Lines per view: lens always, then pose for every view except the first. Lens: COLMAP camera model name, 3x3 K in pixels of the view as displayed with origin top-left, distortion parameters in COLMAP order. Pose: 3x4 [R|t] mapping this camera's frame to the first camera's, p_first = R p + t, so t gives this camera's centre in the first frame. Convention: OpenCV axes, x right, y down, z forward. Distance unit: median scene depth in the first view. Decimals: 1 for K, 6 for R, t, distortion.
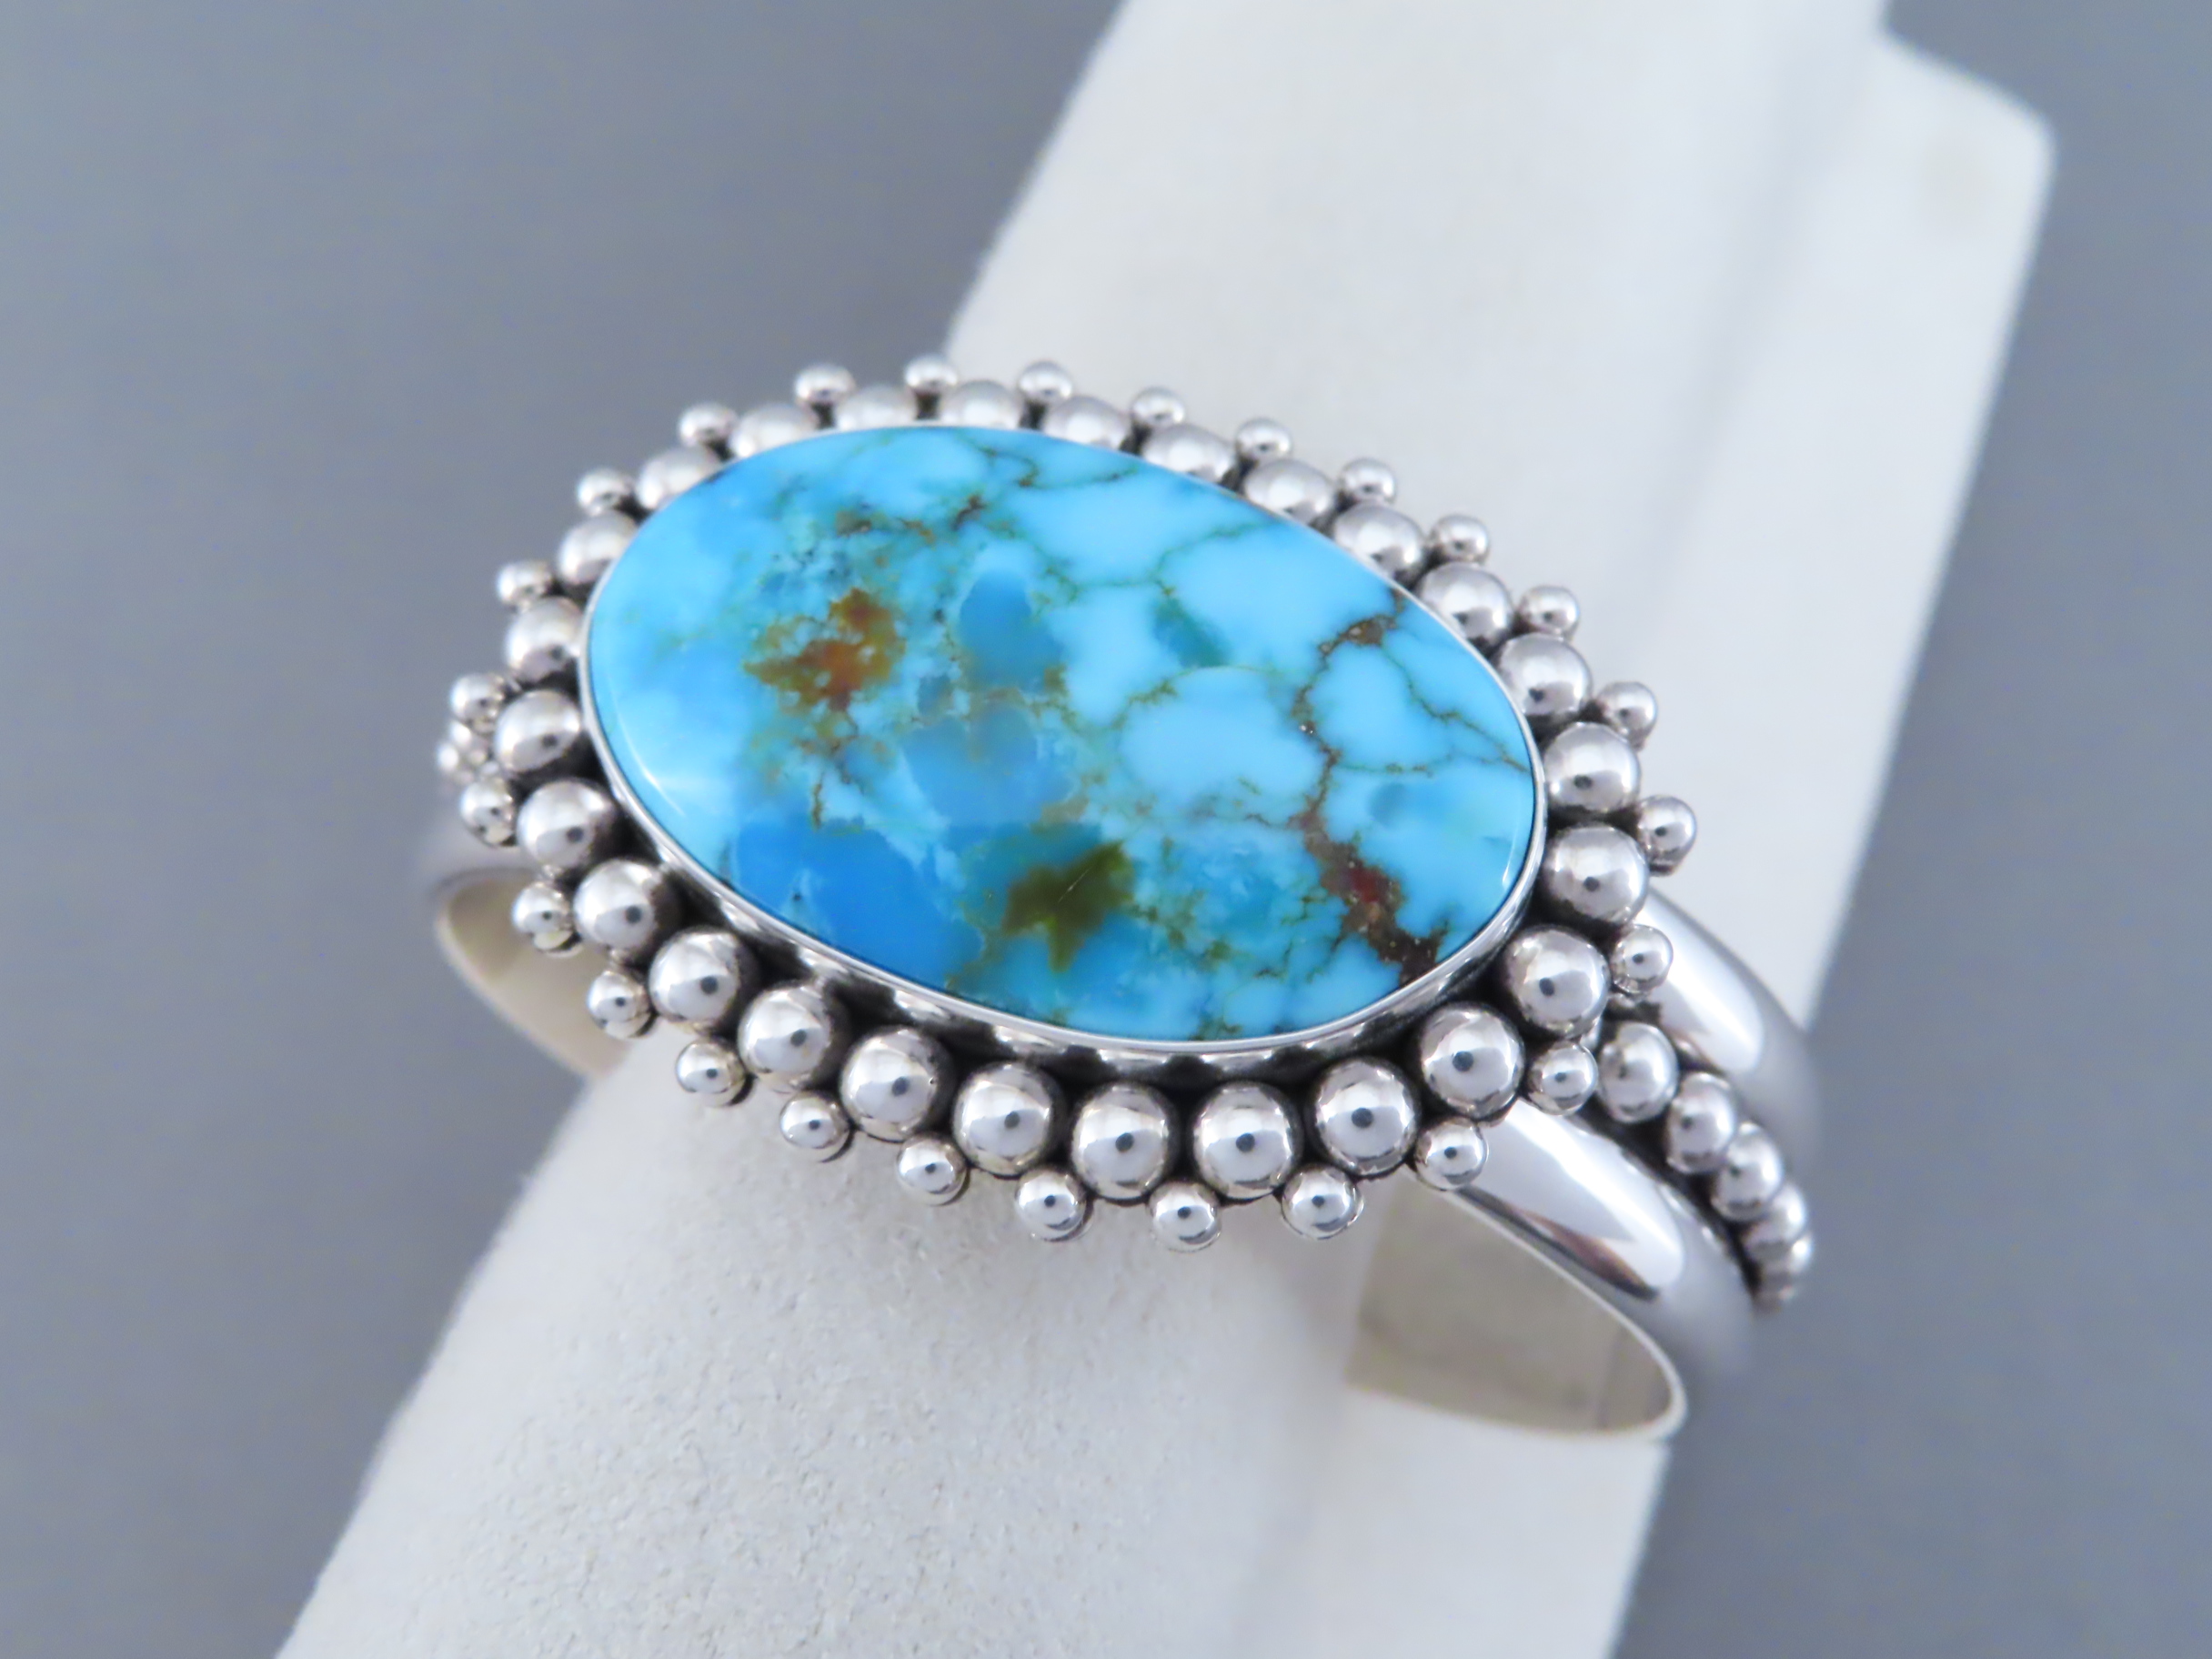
lens RADIAL K [[2449.4, 0, 1097.1], [0, 2449.4, 830.9], [0, 0, 1]] dist [-0.020488, 0.000000]
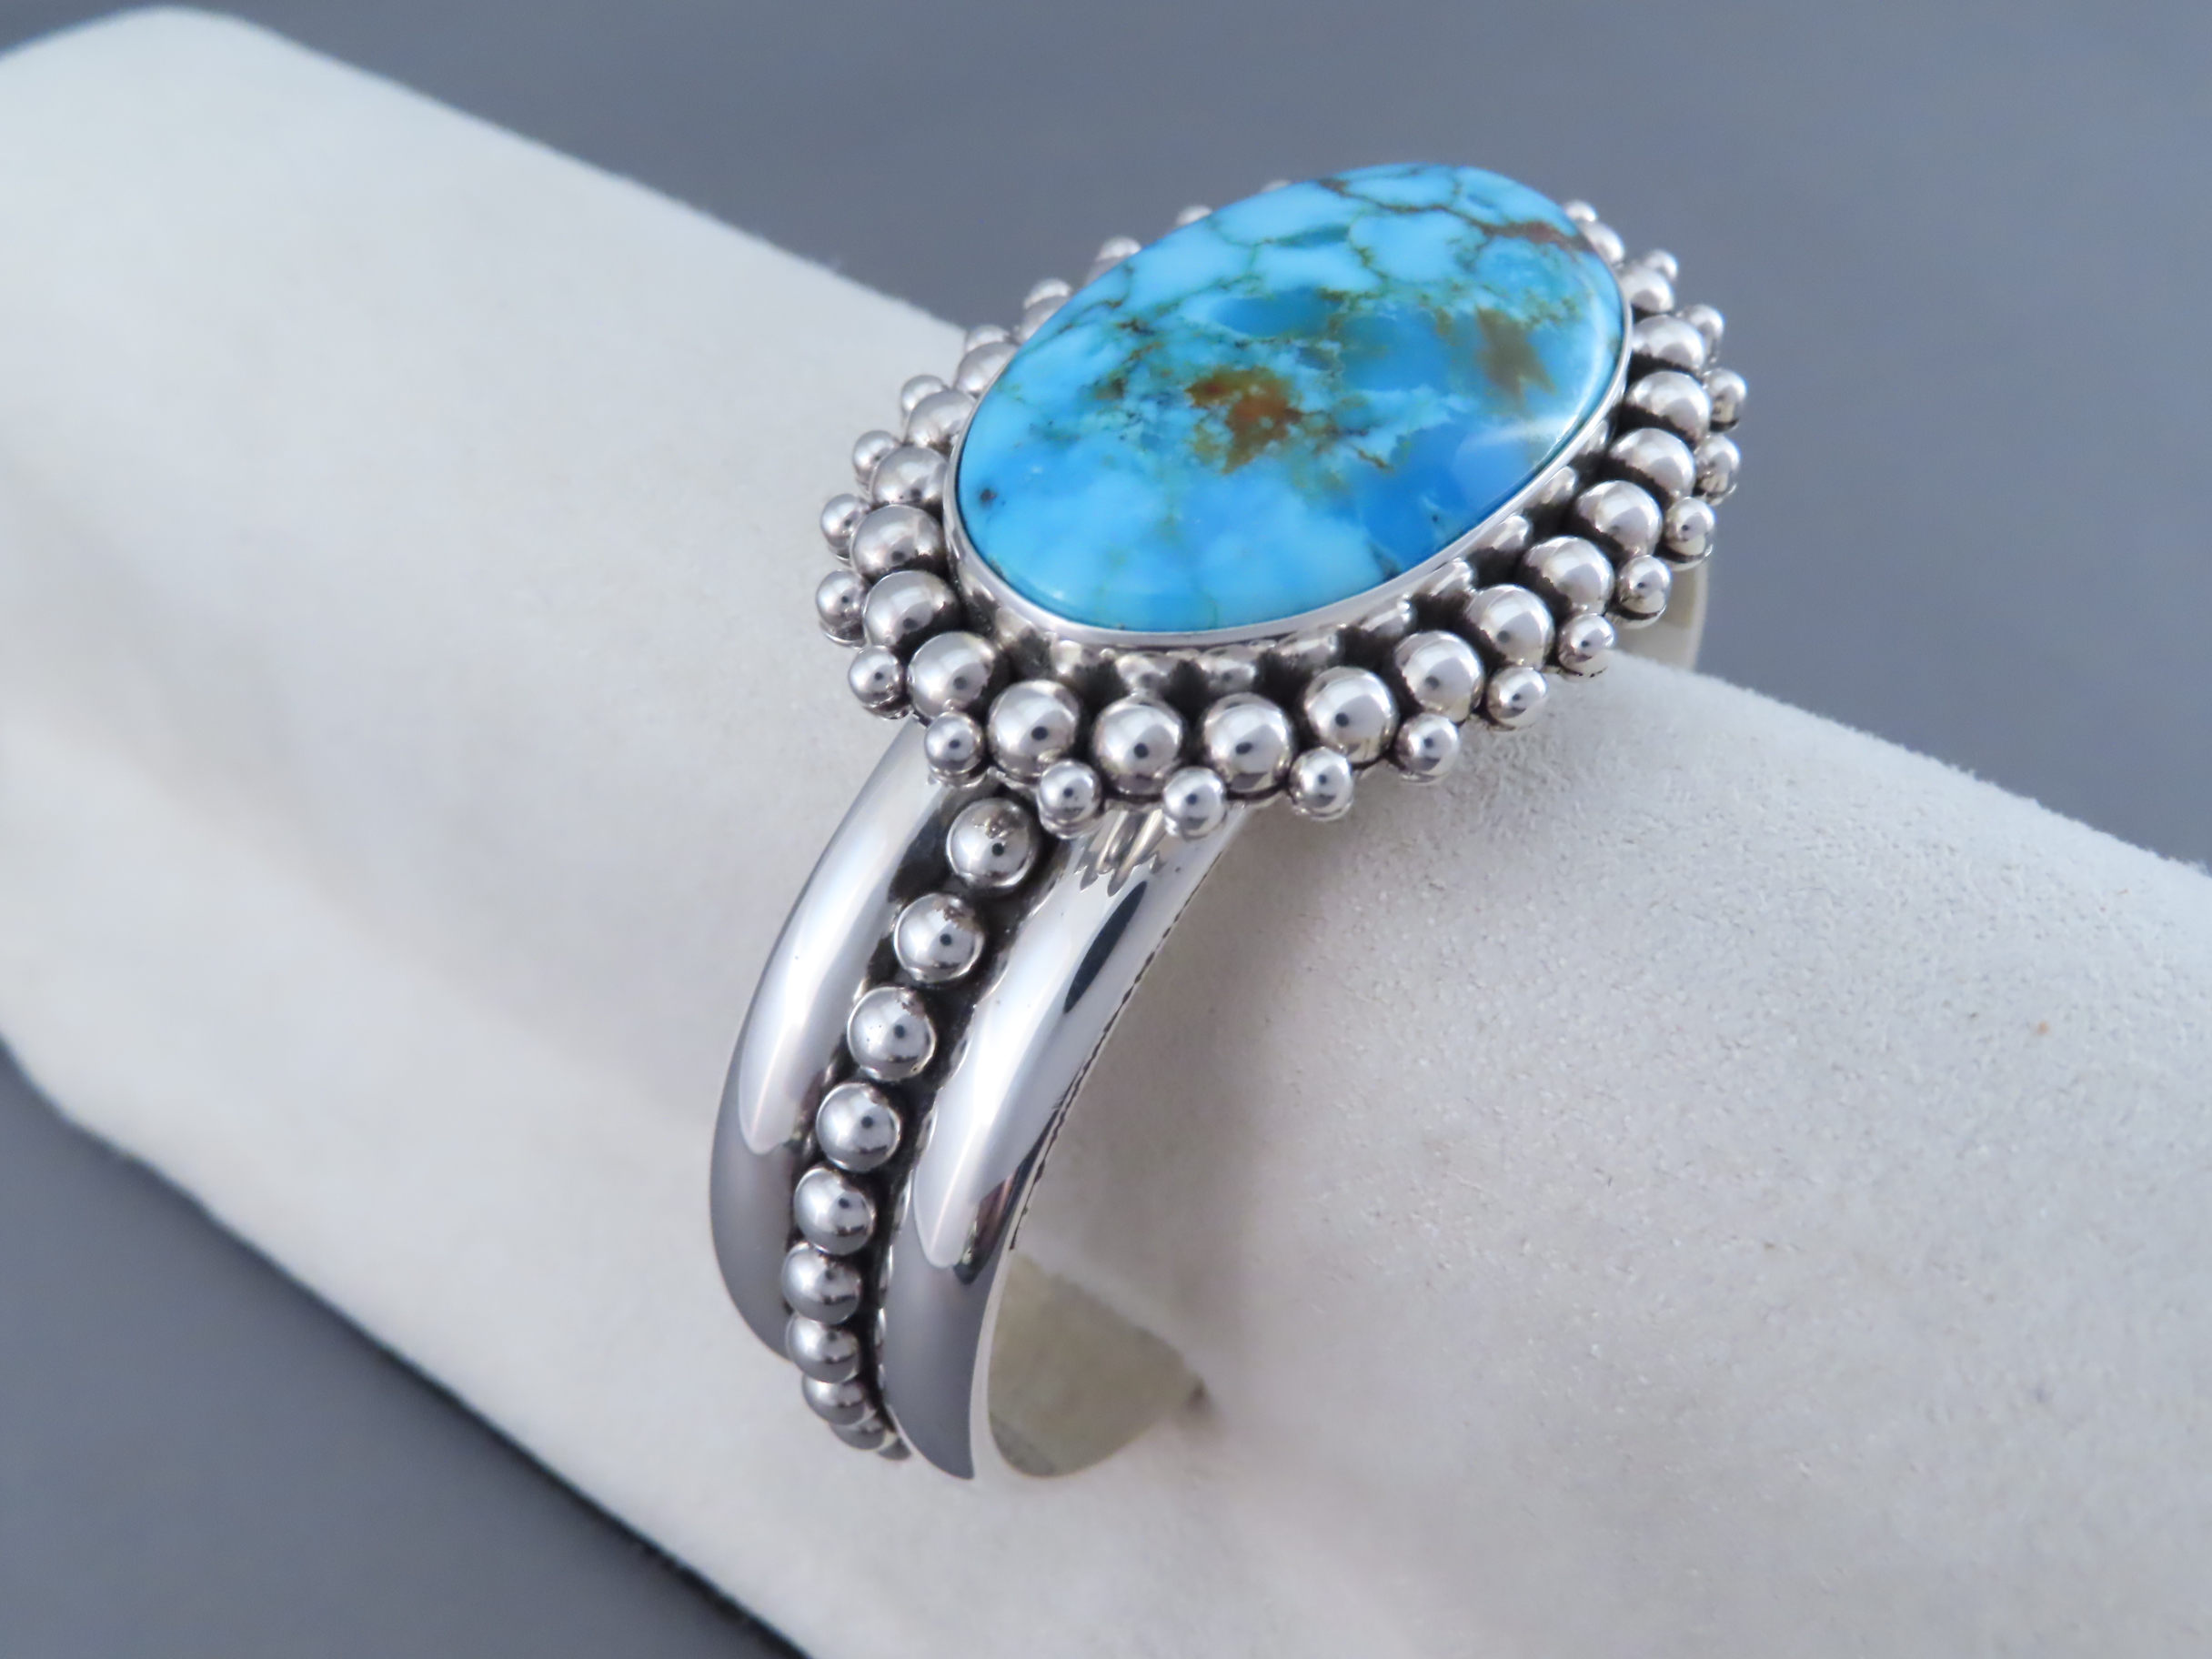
lens RADIAL K [[2449.4, 0, 1107.6], [0, 2449.4, 828.1], [0, 0, 1]] dist [-0.020488, 0.000000]
pose [[0.286136, -0.645831, 0.707833, -1.052668], [0.860507, 0.498147, 0.106660, -0.151871], [-0.421489, 0.578577, 0.698281, 0.350080]]
